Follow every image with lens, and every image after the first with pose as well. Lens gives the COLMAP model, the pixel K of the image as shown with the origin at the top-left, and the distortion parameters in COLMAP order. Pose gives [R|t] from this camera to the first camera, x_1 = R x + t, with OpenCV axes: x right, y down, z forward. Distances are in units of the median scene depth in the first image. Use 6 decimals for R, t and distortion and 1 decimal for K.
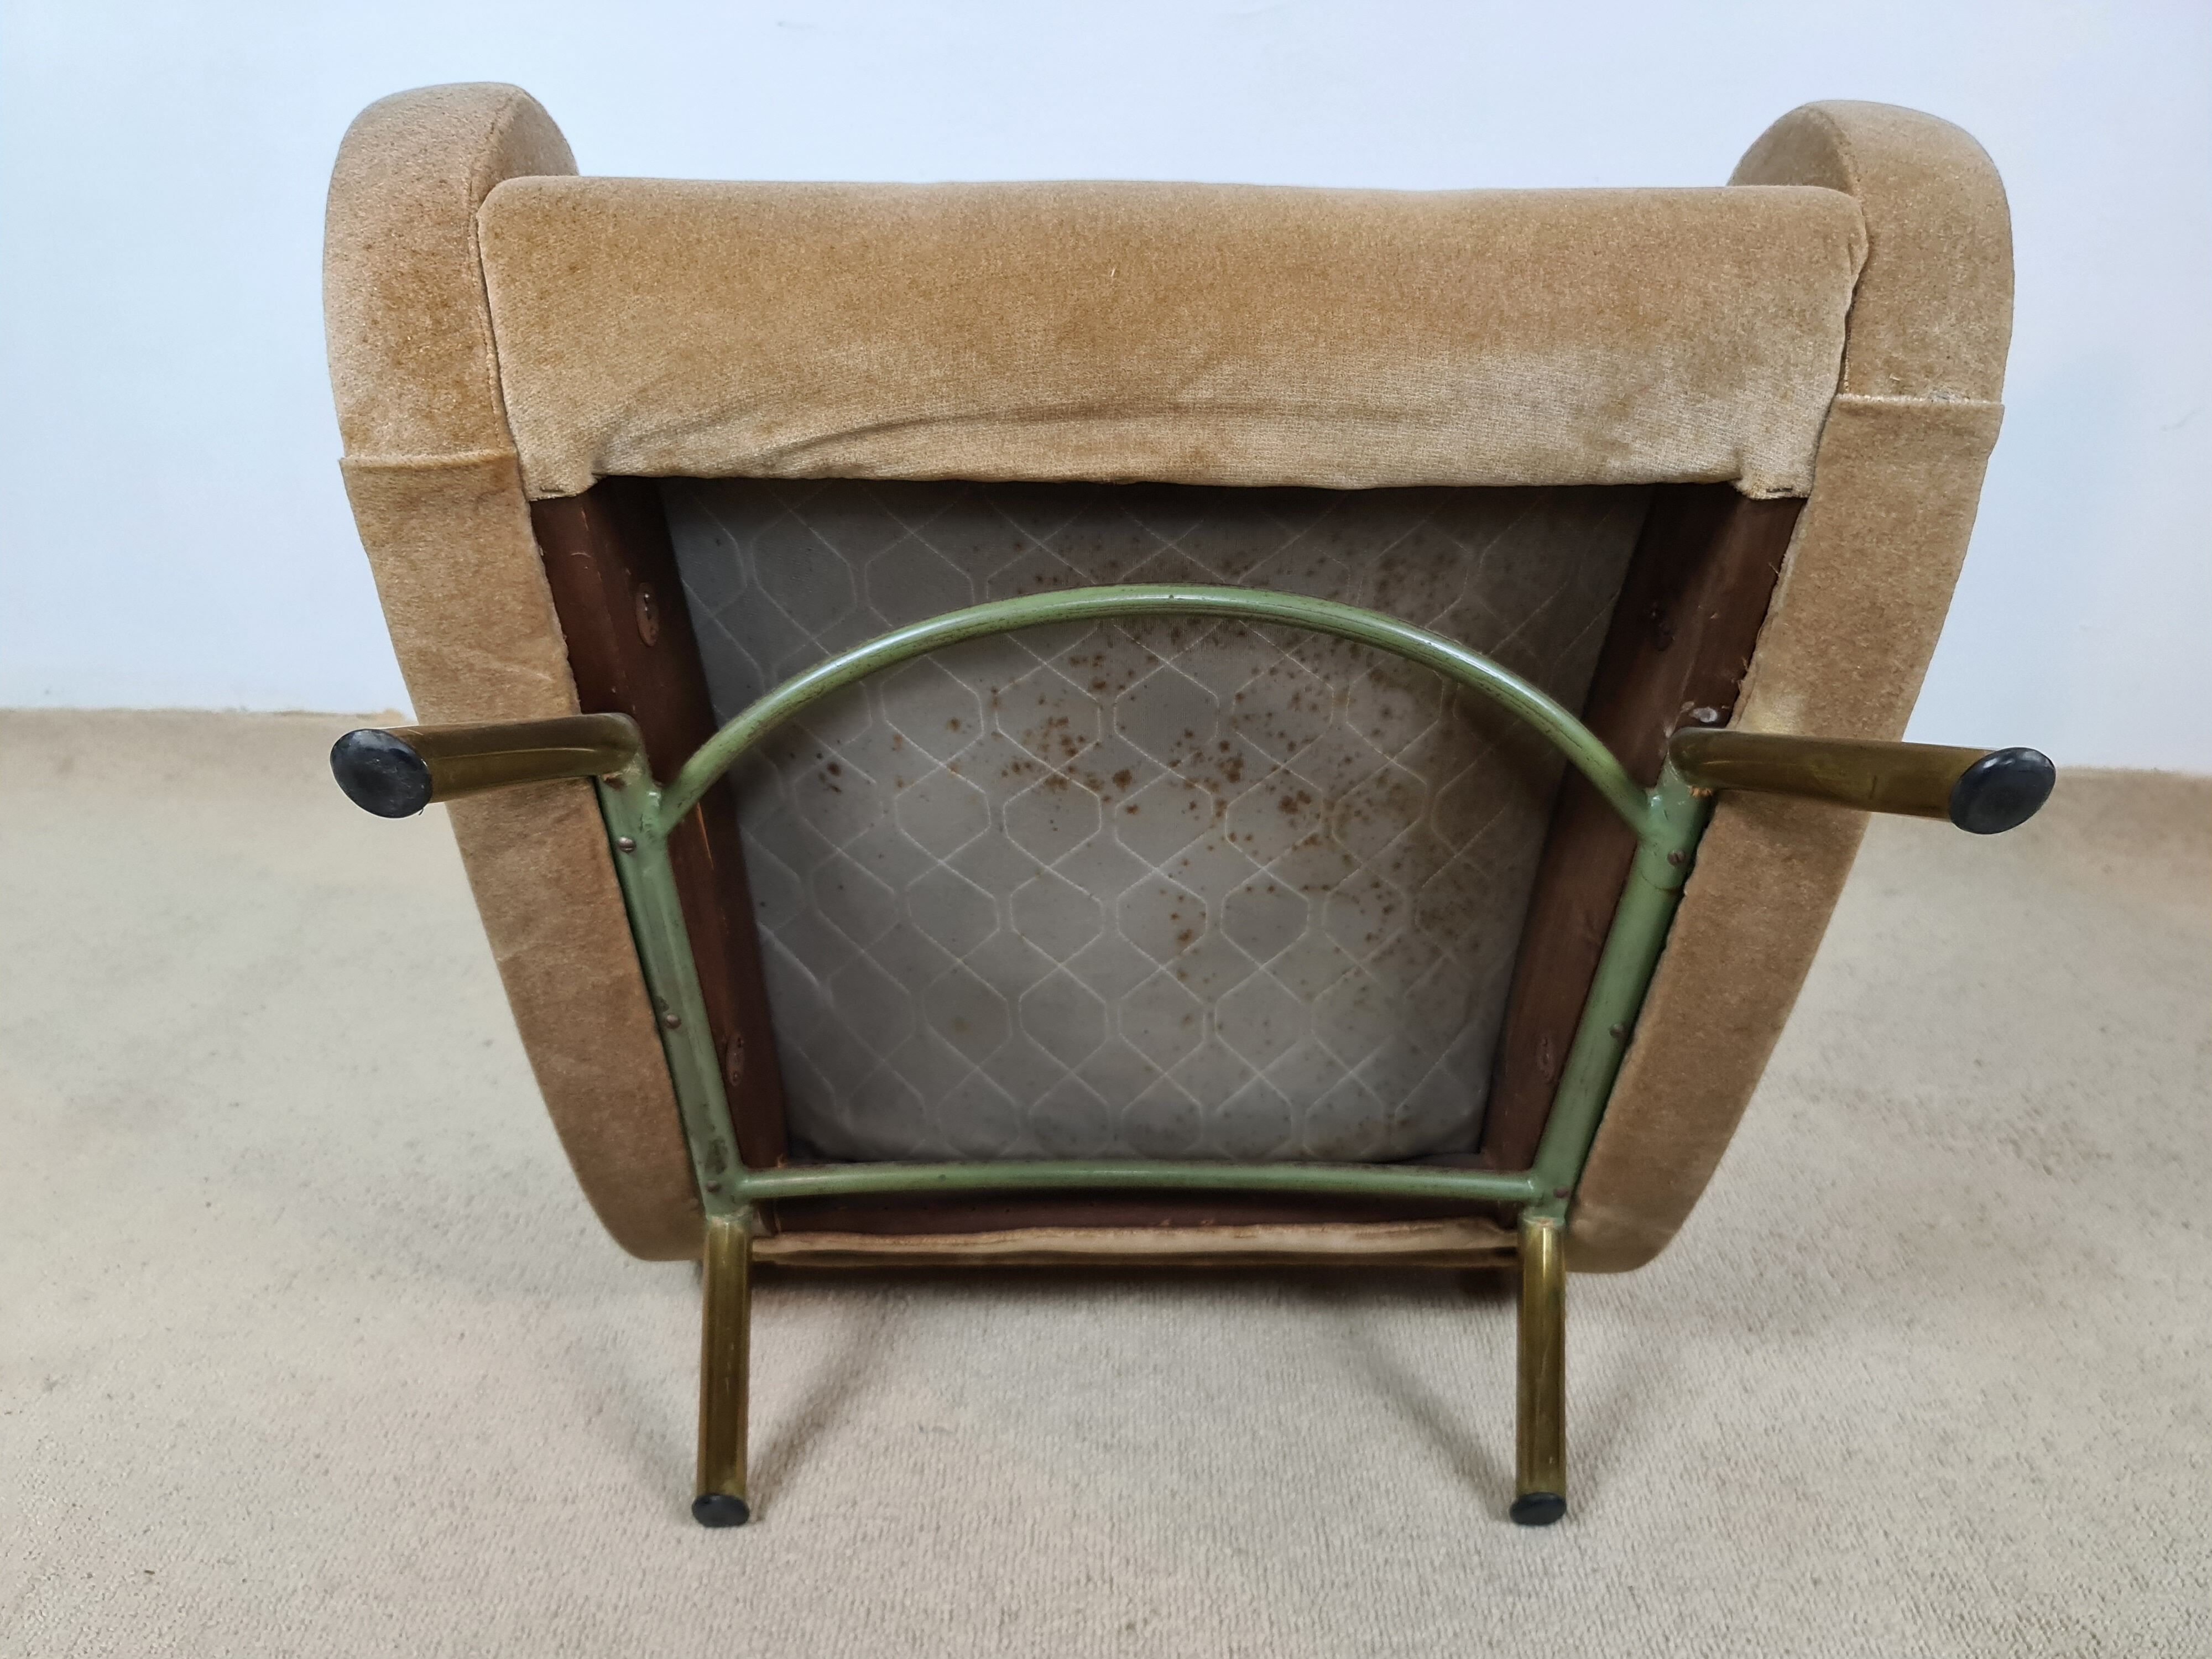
lens RADIAL K [[1774.1, 0, 1083.1], [0, 1774.1, 882.3], [0, 0, 1]] dist [0.076227, -0.082956]
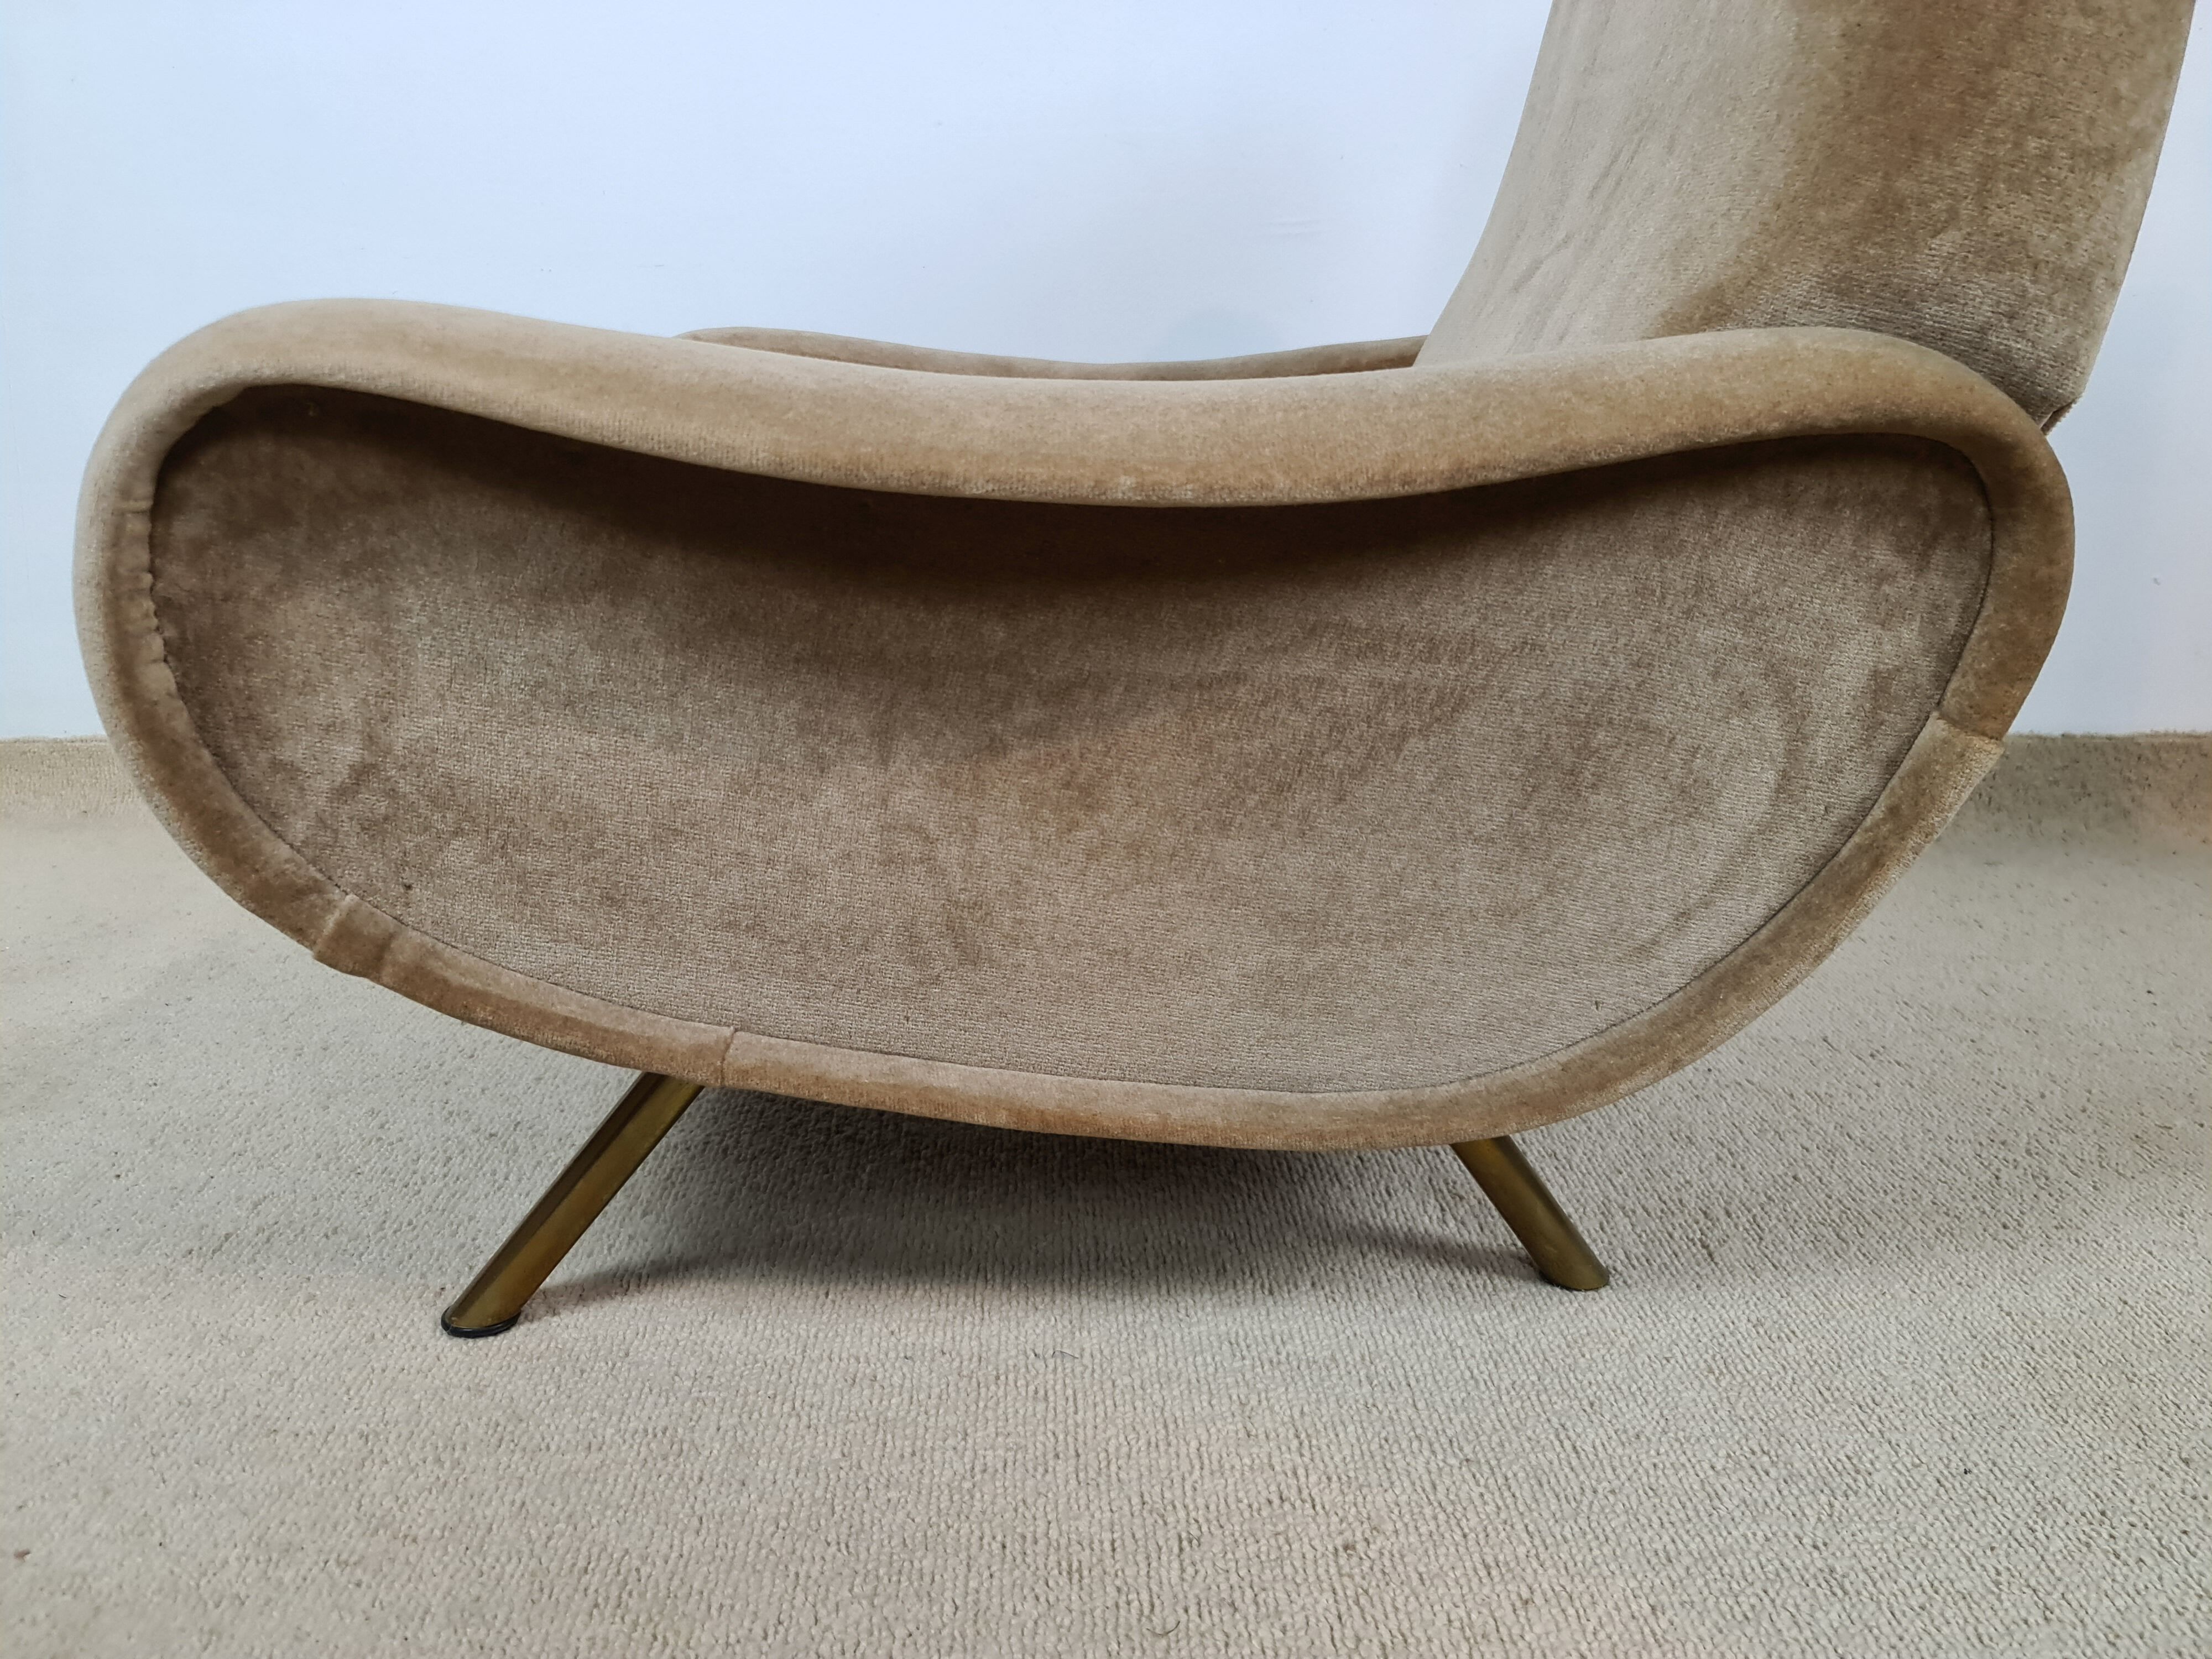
lens RADIAL K [[1774.1, 0, 1112.9], [0, 1774.1, 822.7], [0, 0, 1]] dist [0.076227, -0.082956]
pose [[0.997849, -0.030516, 0.058017, -0.096624], [0.039989, 0.984653, -0.169879, 0.210737], [-0.051943, 0.171833, 0.983756, 0.179385]]
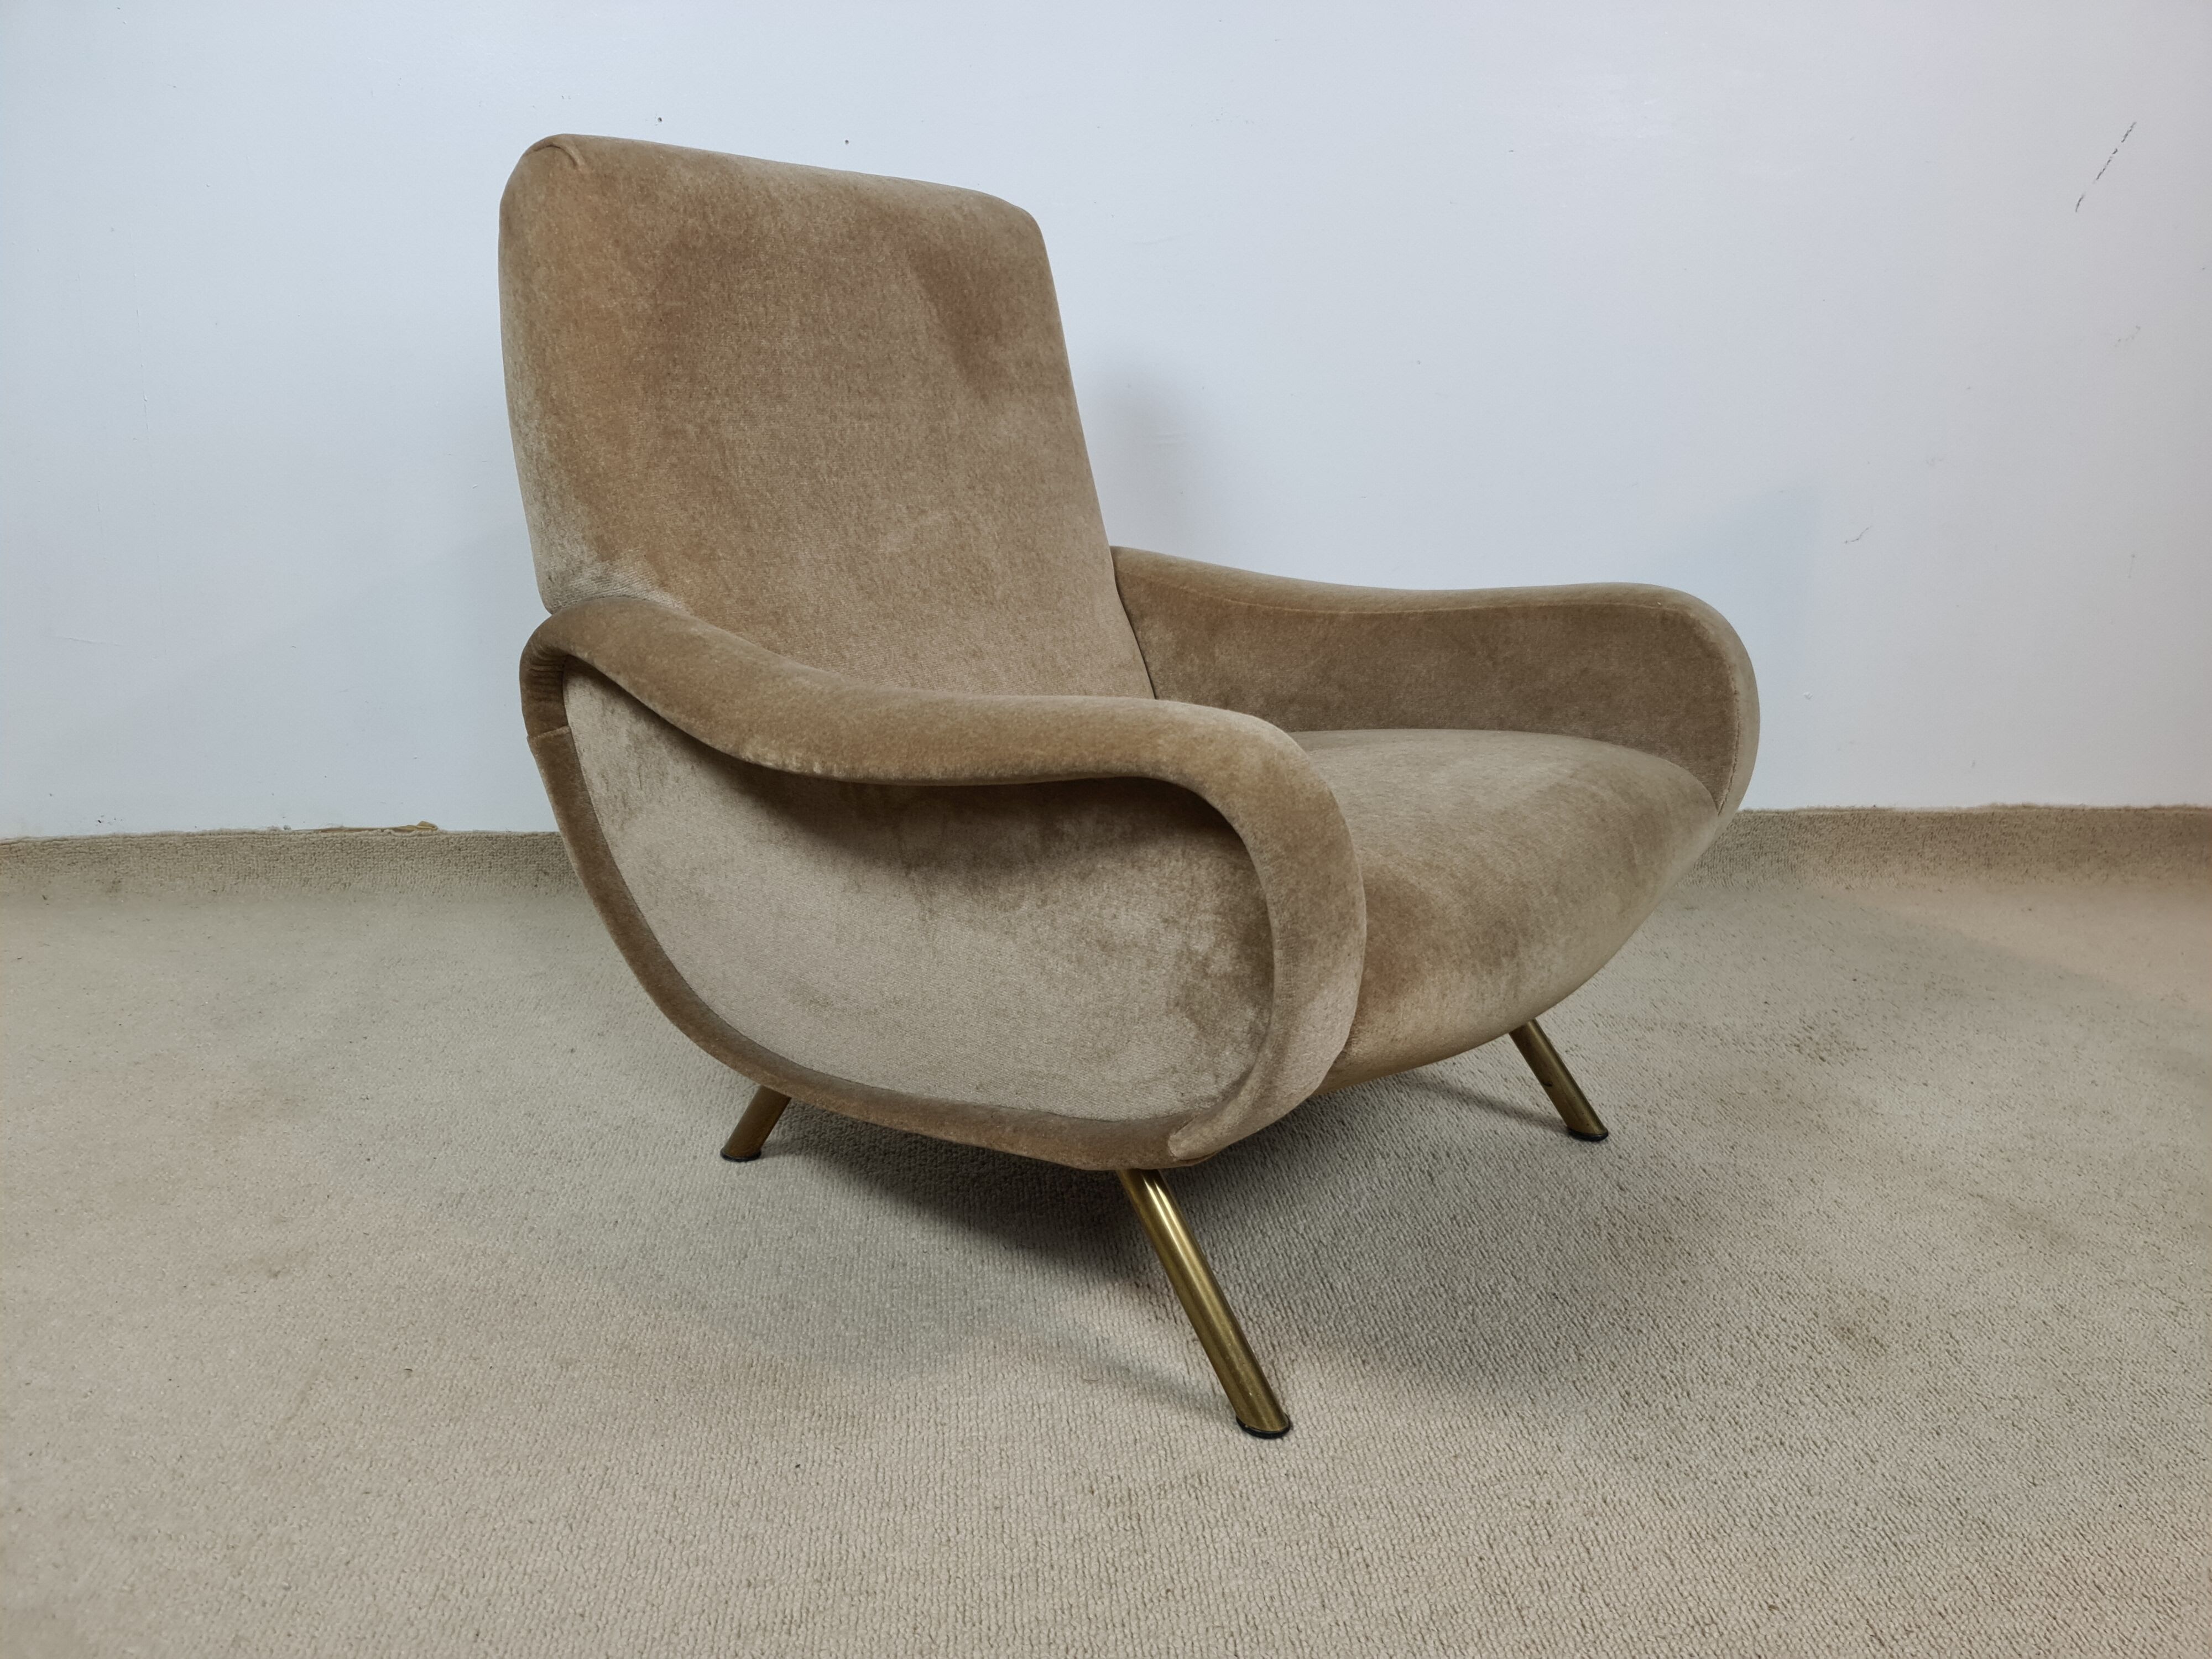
lens RADIAL K [[1774.1, 0, 1149.5], [0, 1774.1, 857.5], [0, 0, 1]] dist [0.076227, -0.082956]
pose [[0.989968, -0.044107, 0.134229, -0.149242], [0.065105, 0.985559, -0.156316, 0.238315], [-0.125396, 0.163487, 0.978544, -0.300967]]
